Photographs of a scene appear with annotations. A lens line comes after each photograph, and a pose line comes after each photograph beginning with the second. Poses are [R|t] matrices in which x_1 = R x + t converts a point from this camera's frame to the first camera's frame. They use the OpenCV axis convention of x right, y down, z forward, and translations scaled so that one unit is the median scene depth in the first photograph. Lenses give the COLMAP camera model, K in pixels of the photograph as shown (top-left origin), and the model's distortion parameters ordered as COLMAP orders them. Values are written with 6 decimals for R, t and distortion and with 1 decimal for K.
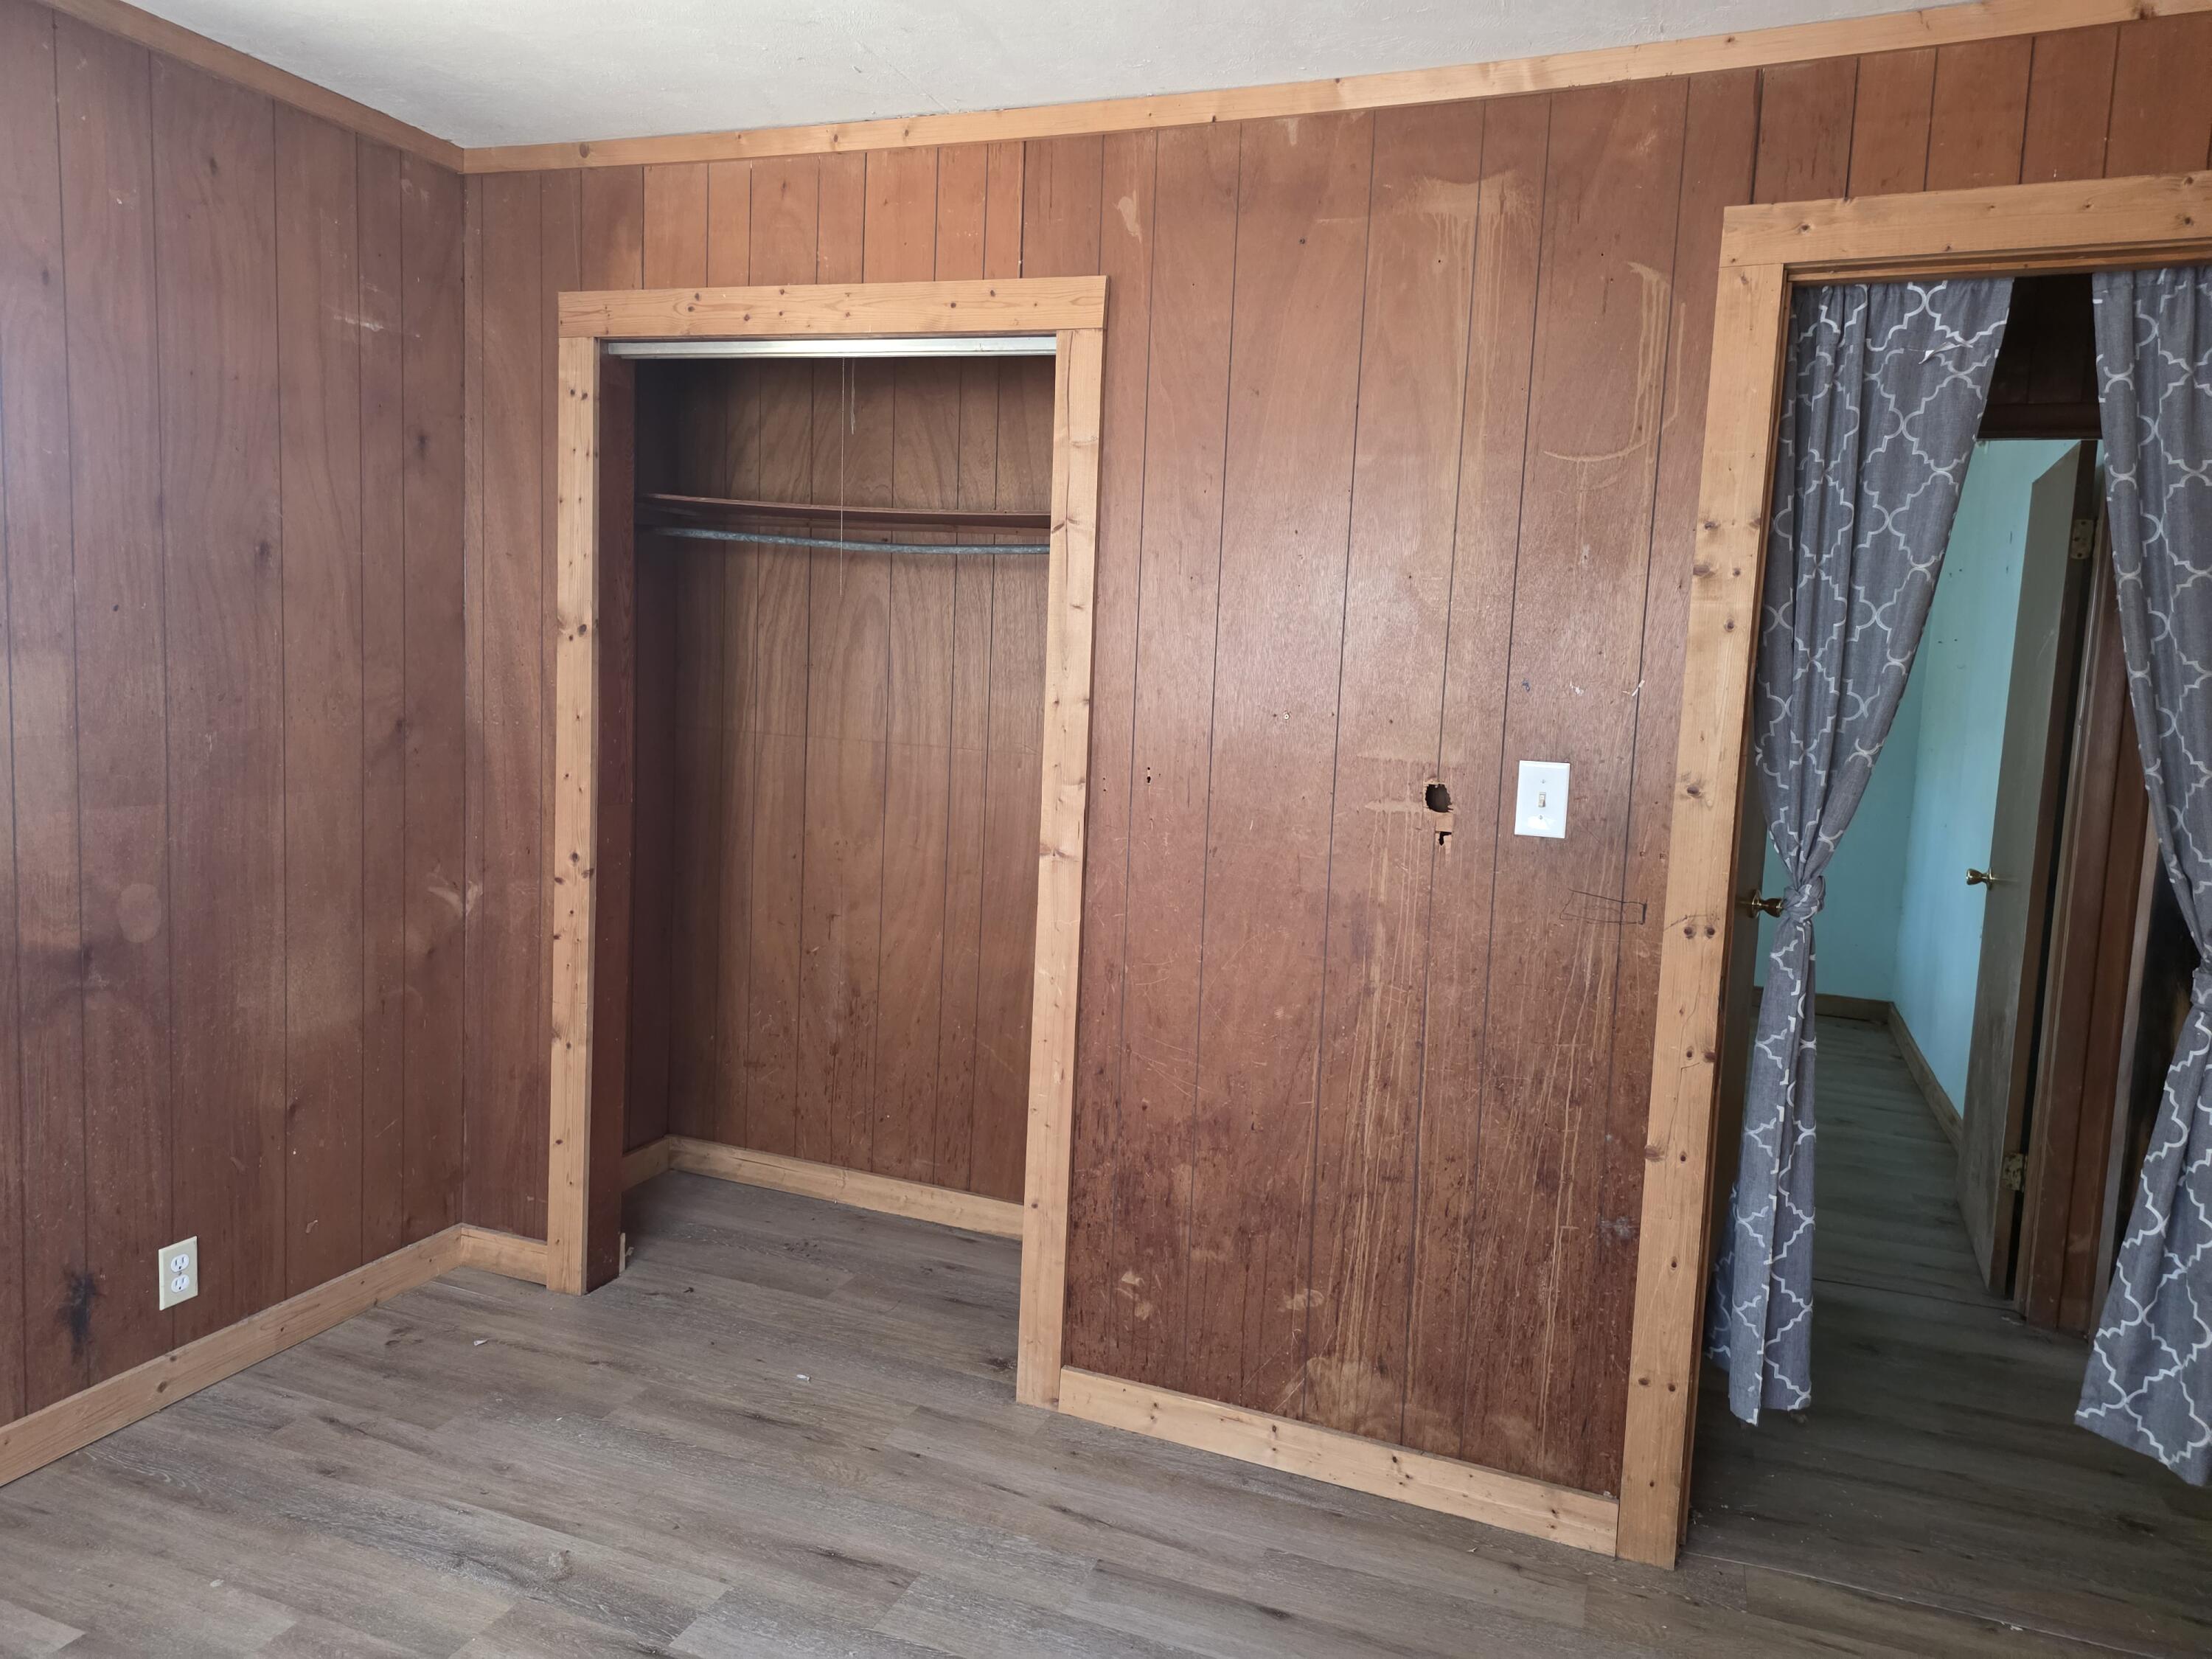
lens RADIAL K [[1503.9, 0, 1109.5], [0, 1503.9, 822.5], [0, 0, 1]] dist [0.078827, -0.051508]
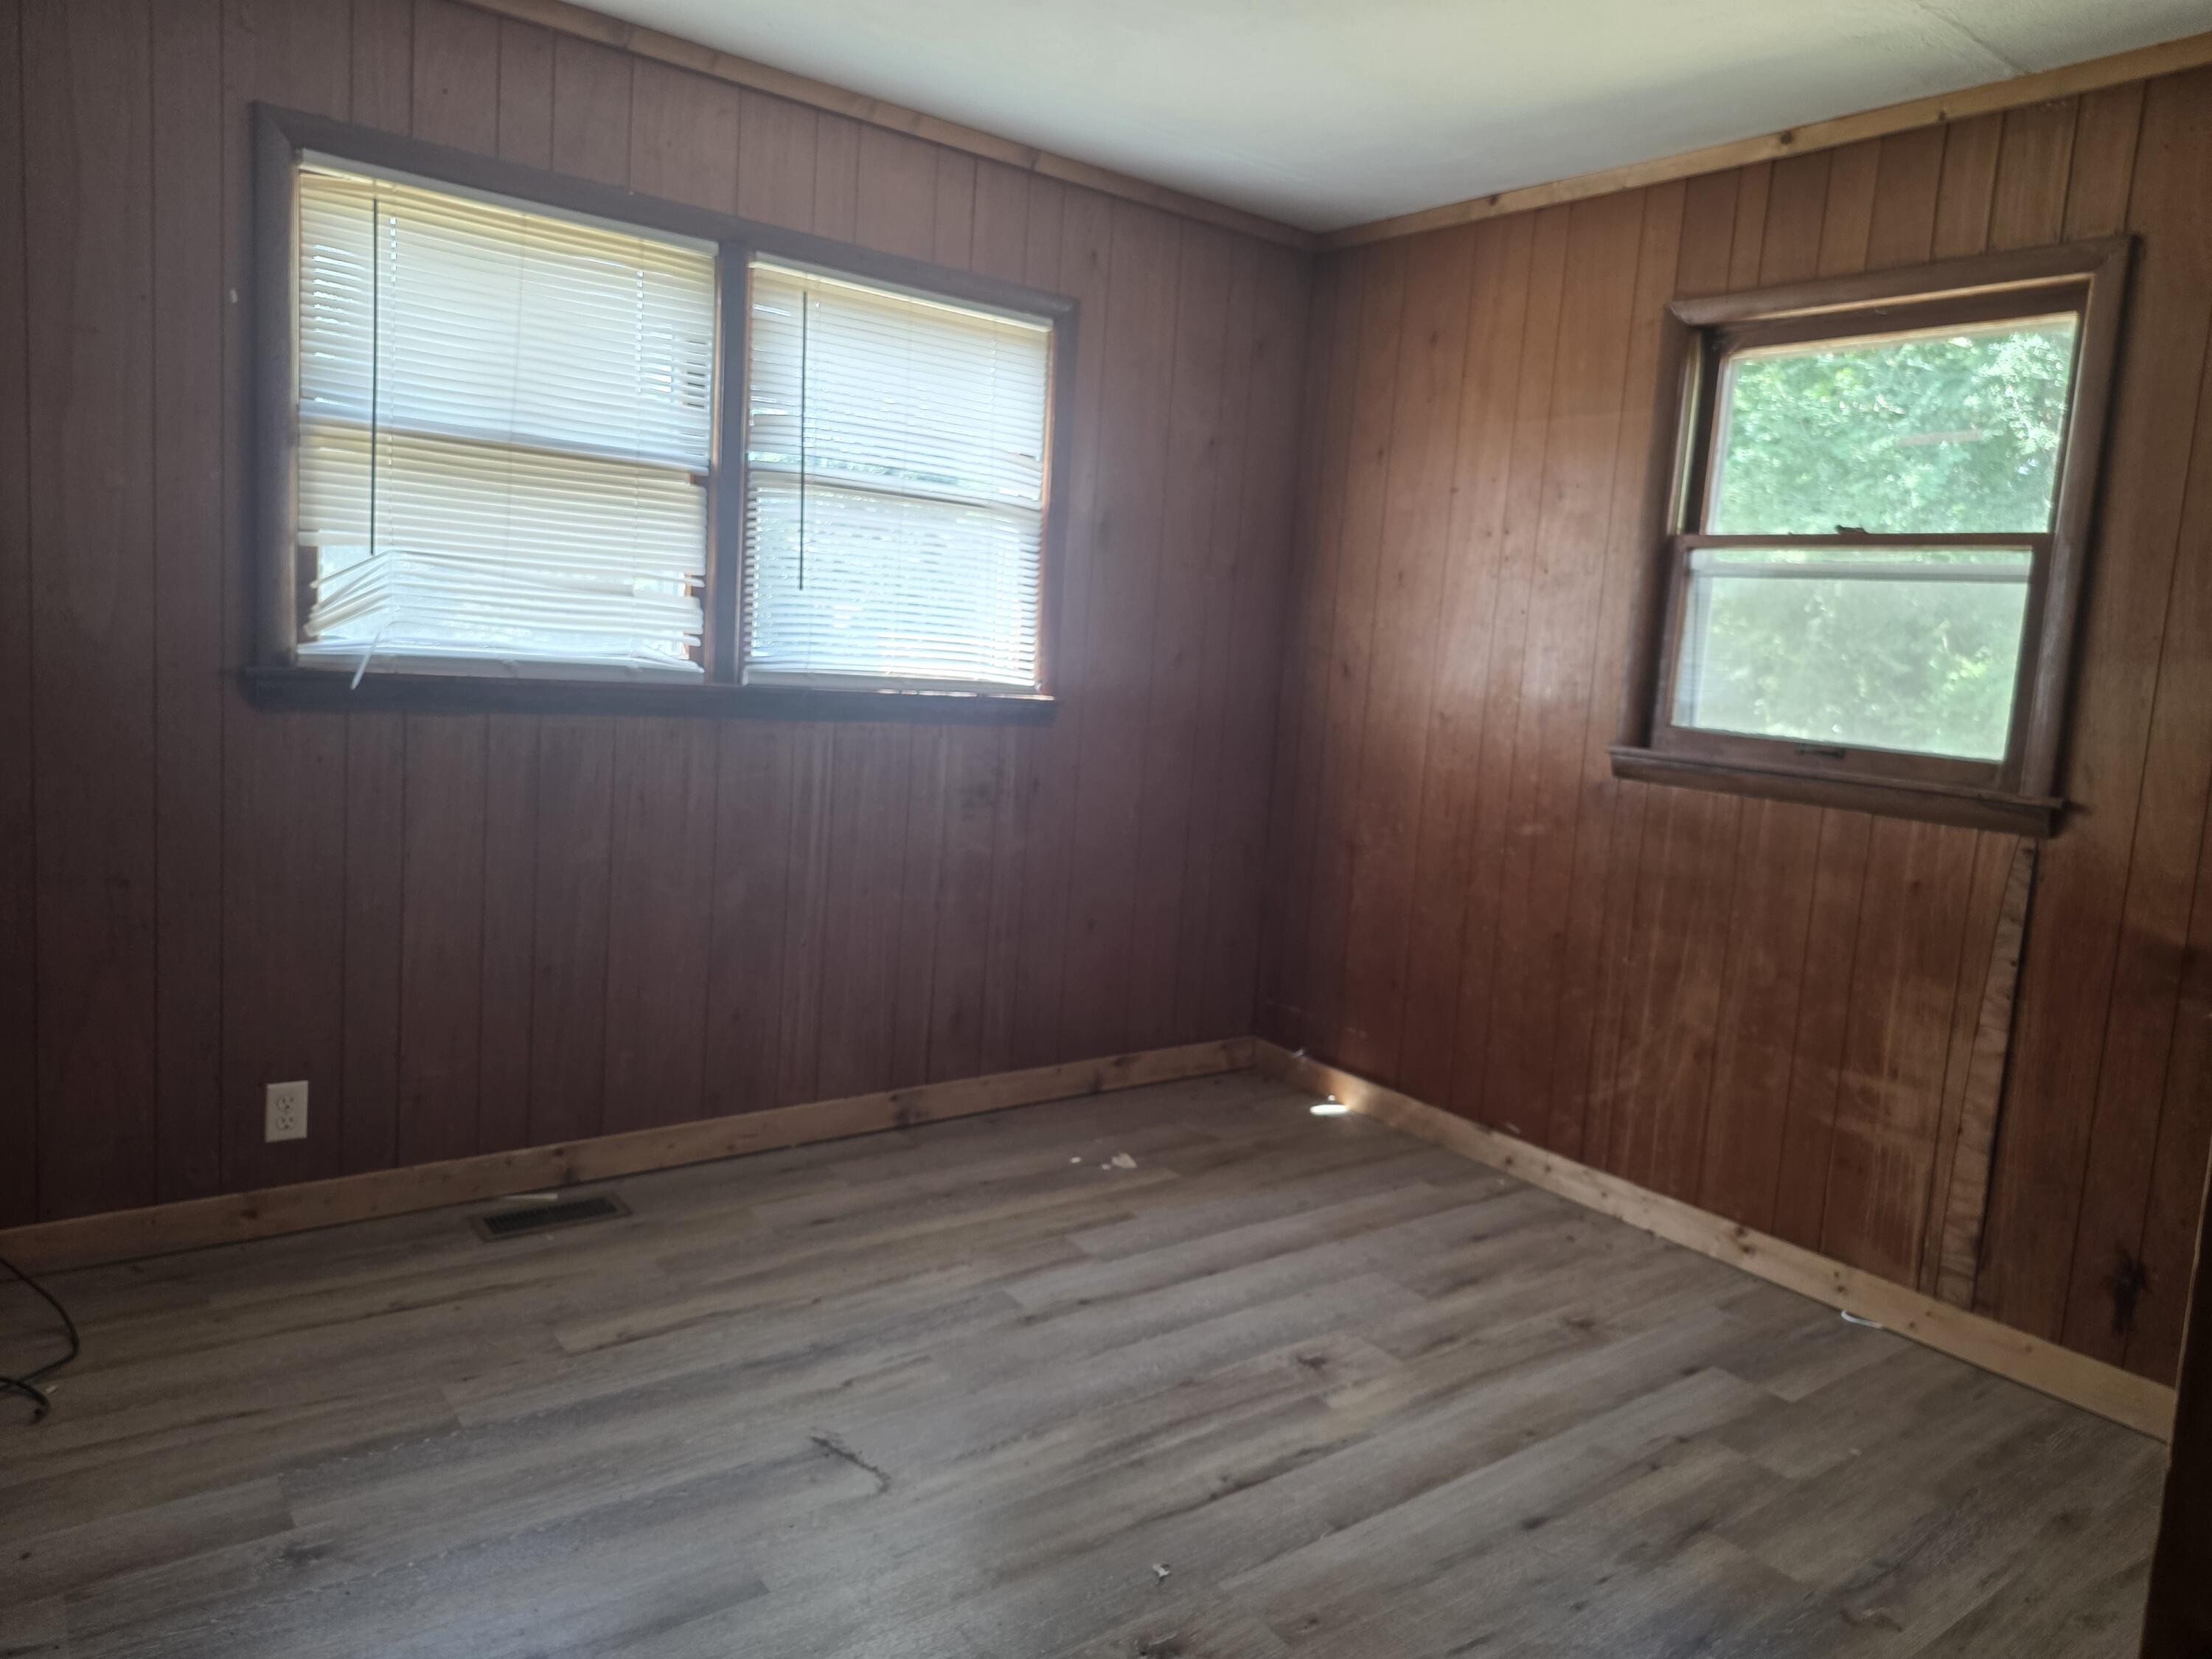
lens RADIAL K [[1503.9, 0, 1109.5], [0, 1503.9, 822.5], [0, 0, 1]] dist [0.078827, -0.051508]
pose [[-0.515991, 0.043670, -0.855480, 0.611984], [-0.183453, 0.969894, 0.160161, -0.035786], [0.836719, 0.239582, -0.492445, 0.922689]]
